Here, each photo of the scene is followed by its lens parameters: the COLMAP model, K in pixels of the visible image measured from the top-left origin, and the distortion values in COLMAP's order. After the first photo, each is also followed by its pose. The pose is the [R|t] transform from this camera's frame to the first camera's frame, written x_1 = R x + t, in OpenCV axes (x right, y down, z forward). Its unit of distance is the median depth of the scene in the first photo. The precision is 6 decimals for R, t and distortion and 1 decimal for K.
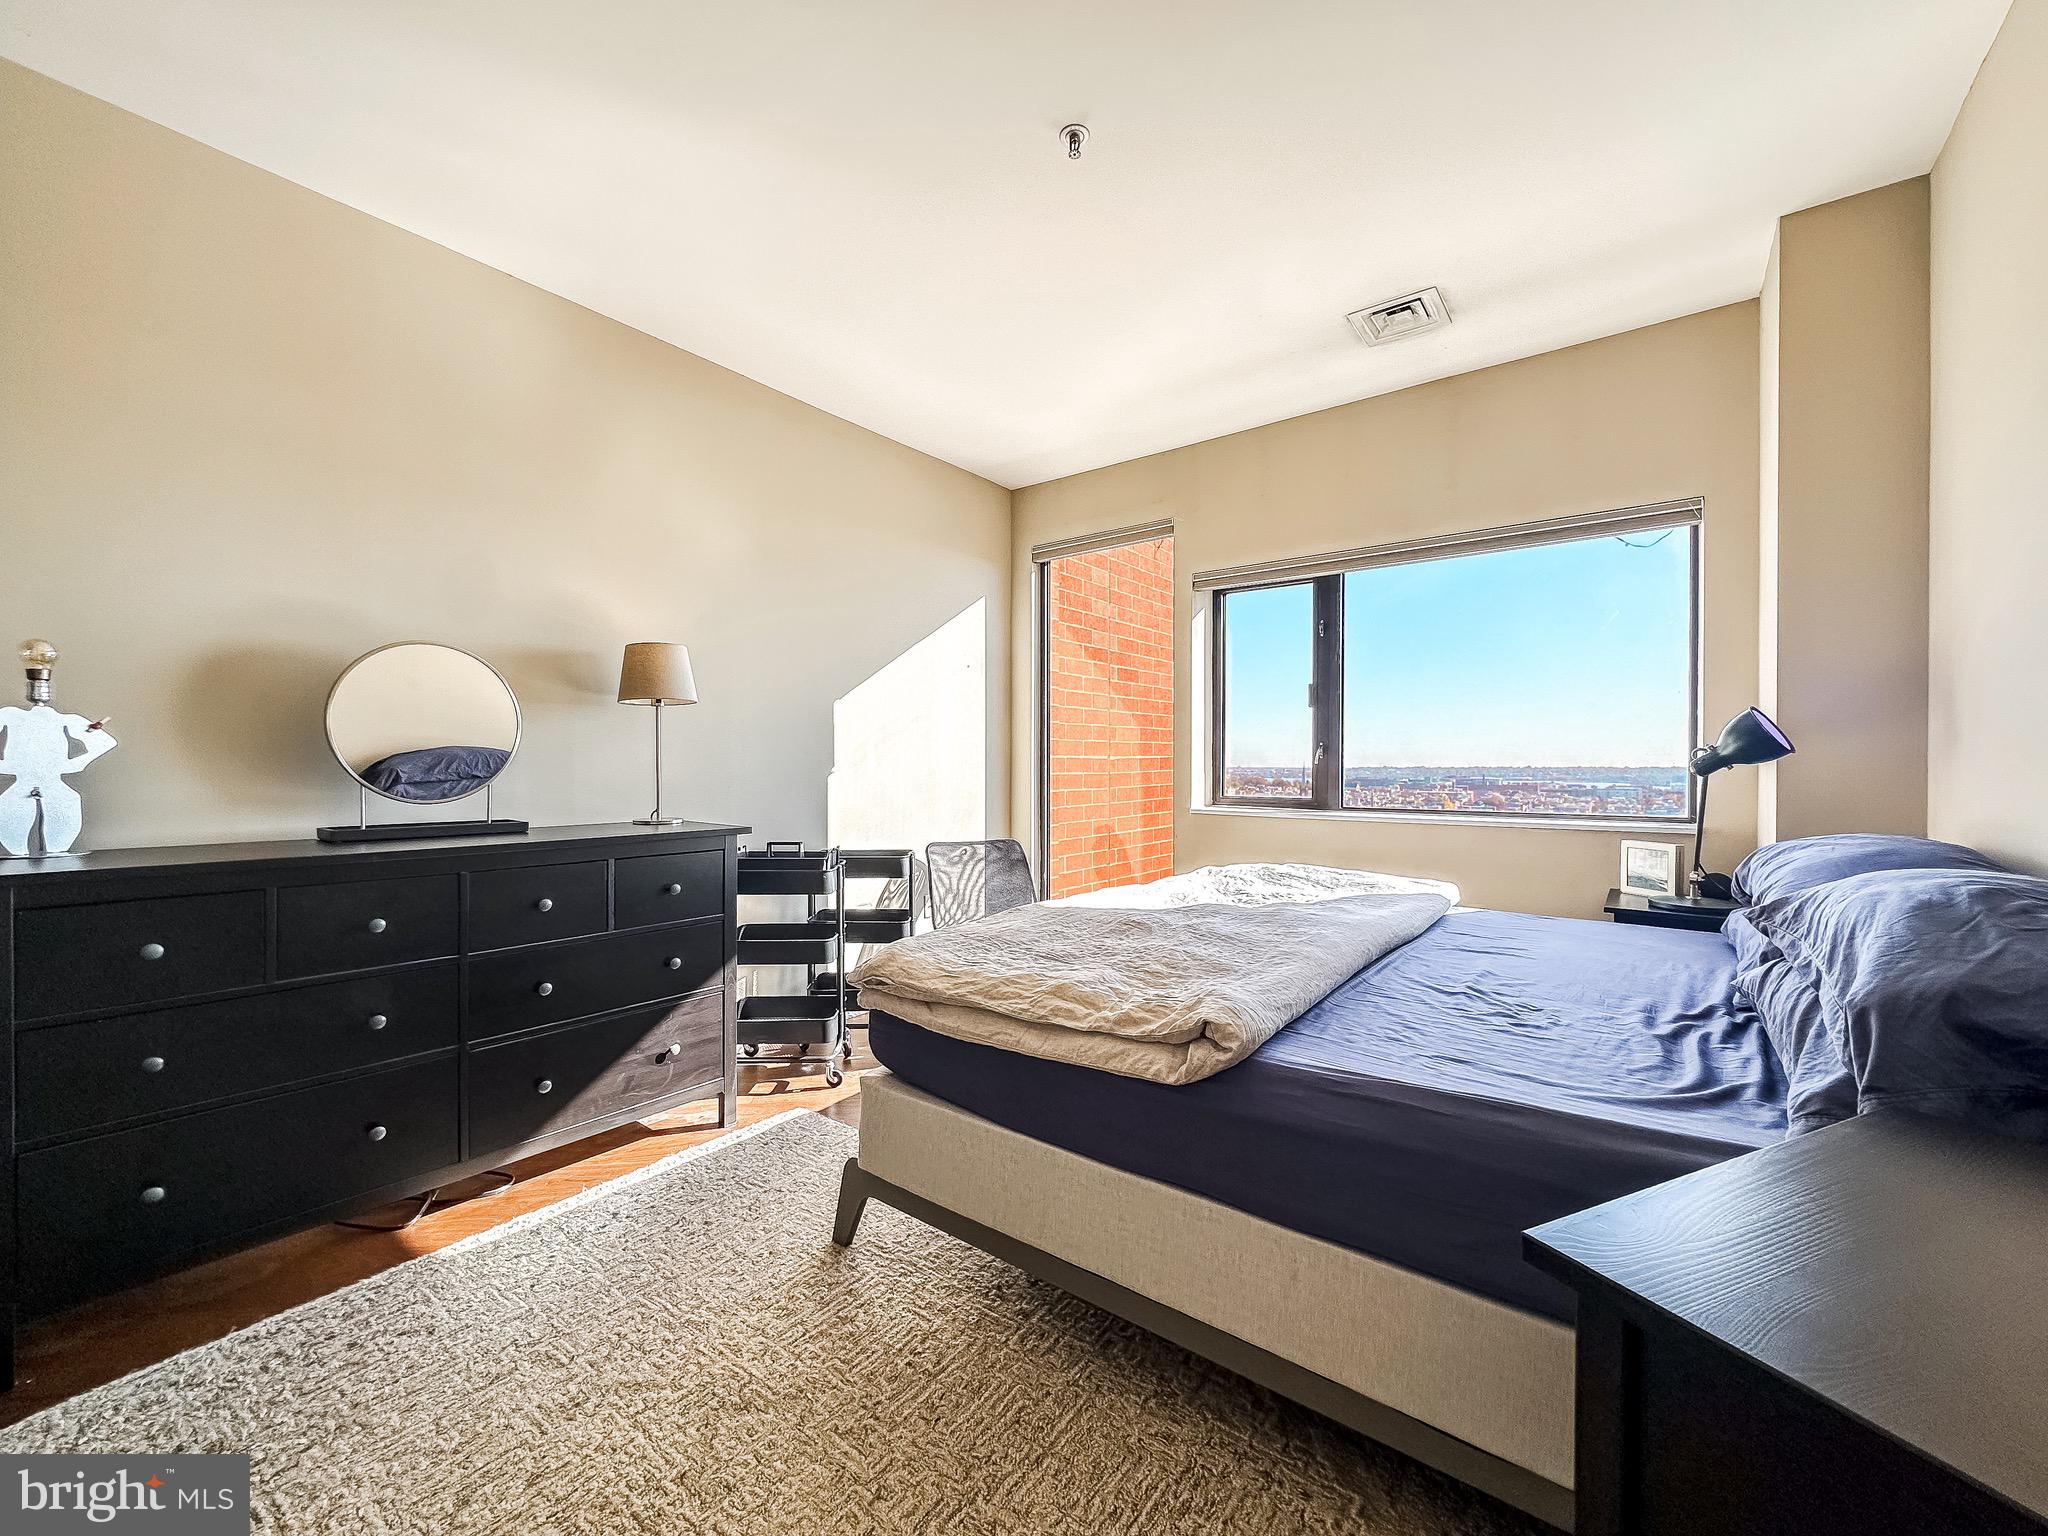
lens RADIAL K [[820.1, 0, 1025.2], [0, 820.1, 766.8], [0, 0, 1]] dist [-0.001921, -0.000248]
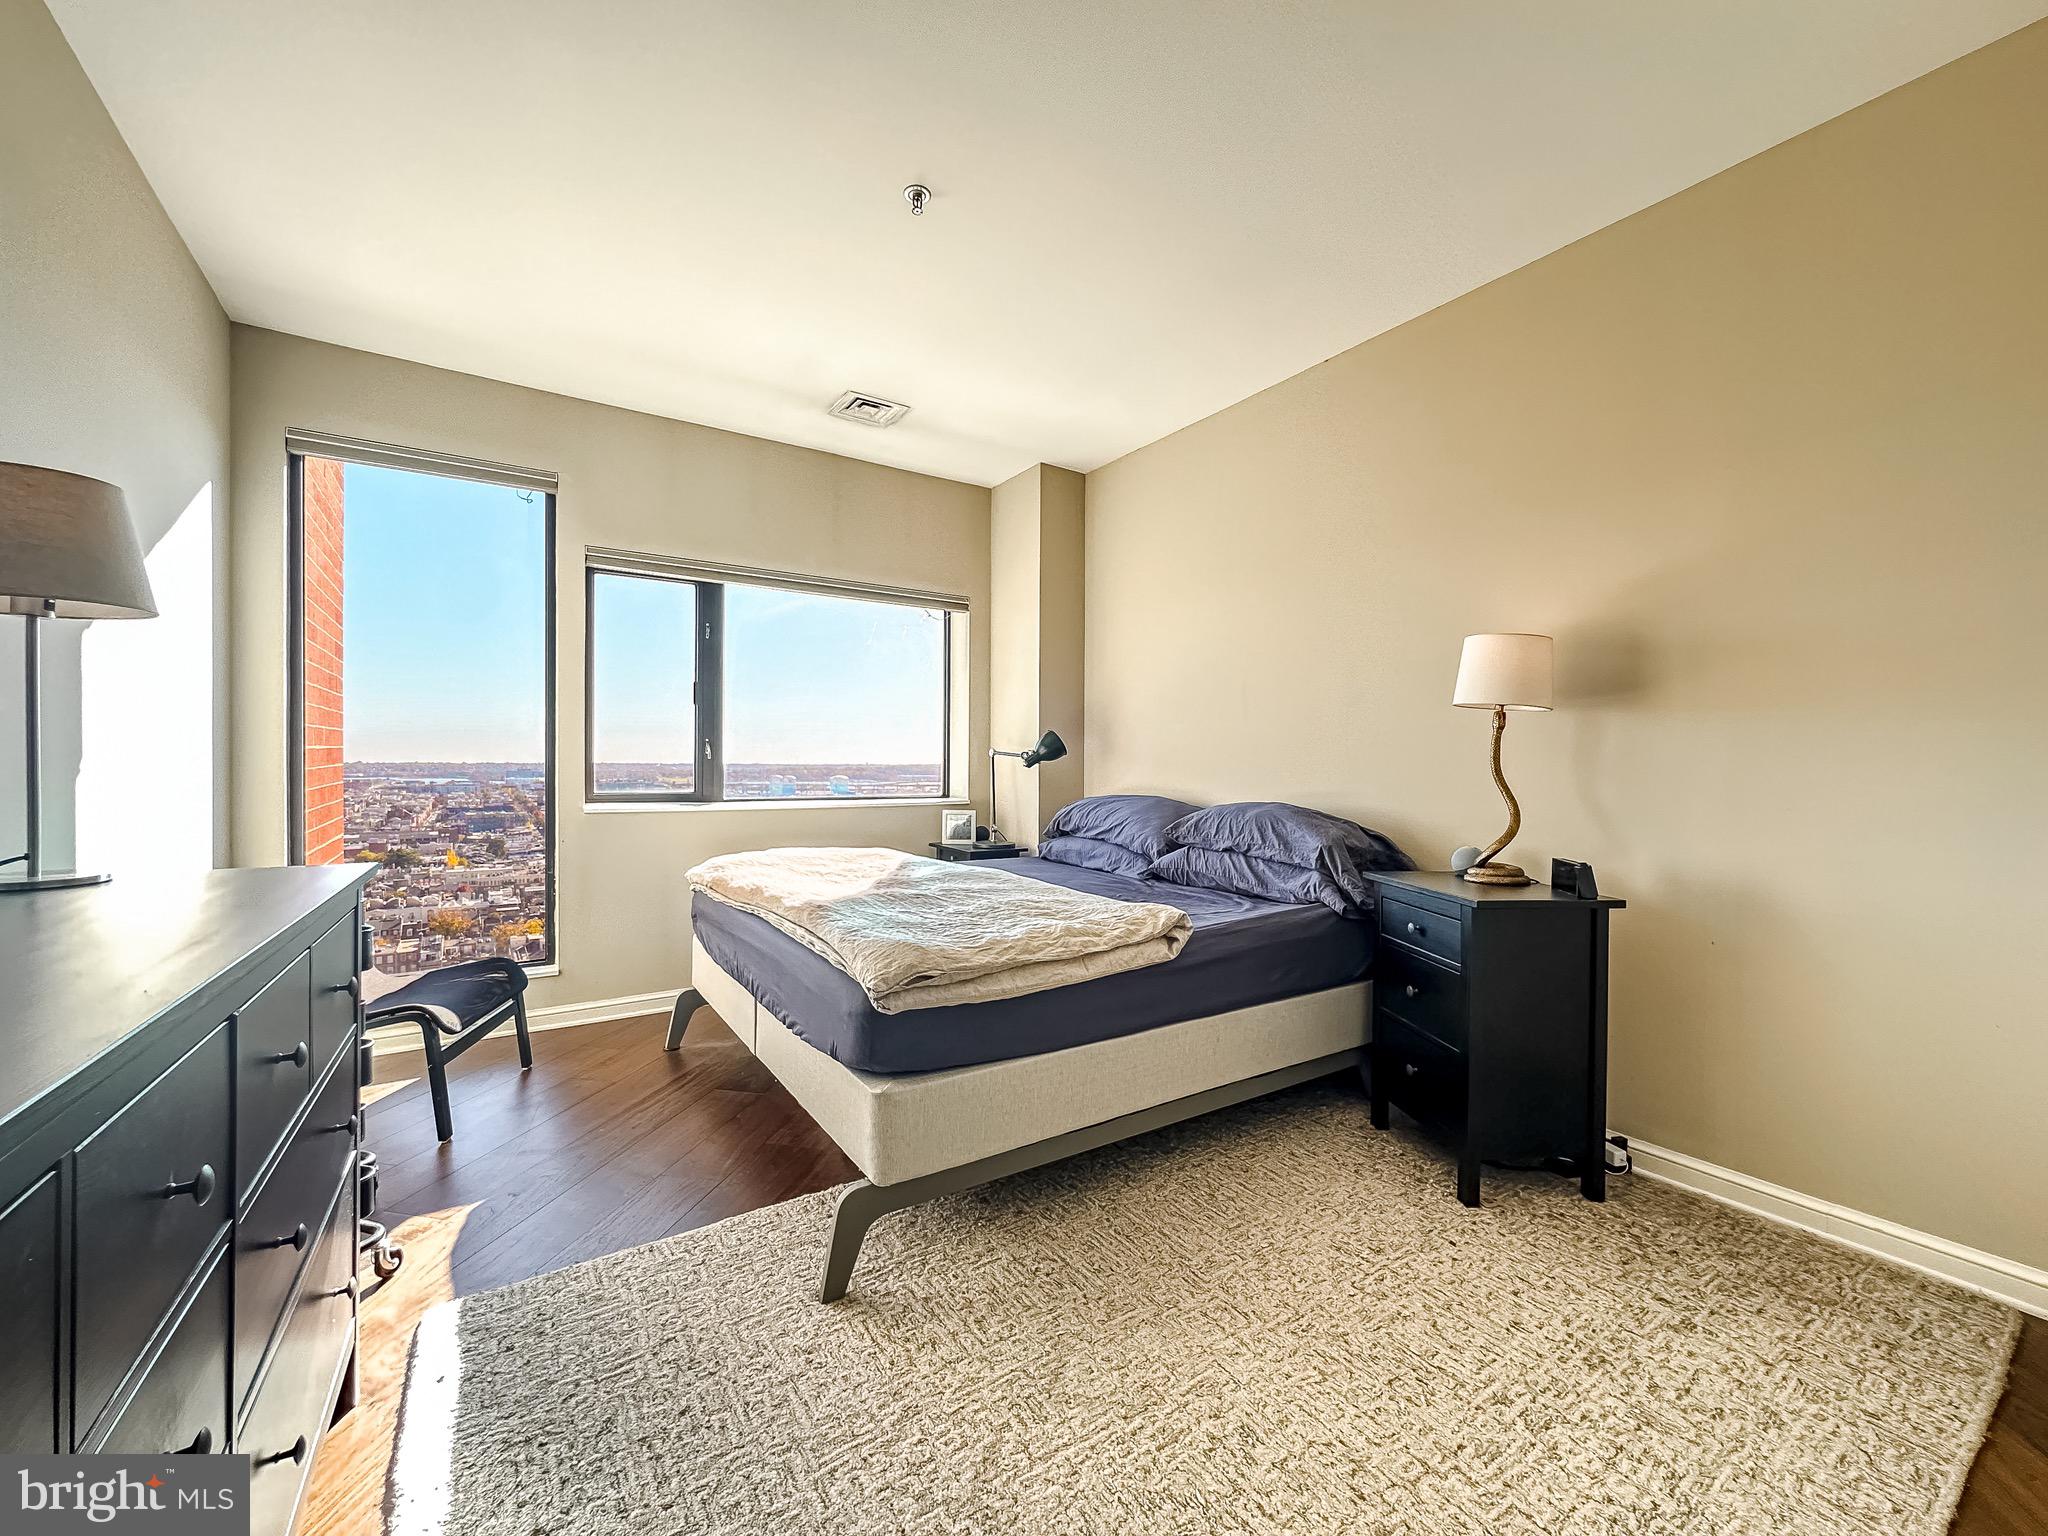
lens RADIAL K [[820.1, 0, 1025.2], [0, 820.1, 766.8], [0, 0, 1]] dist [-0.001921, -0.000248]
pose [[0.329872, -0.003002, 0.944021, -0.640155], [-0.001921, 0.999991, 0.003852, 0.002260], [-0.944024, -0.003084, 0.329863, 0.333118]]
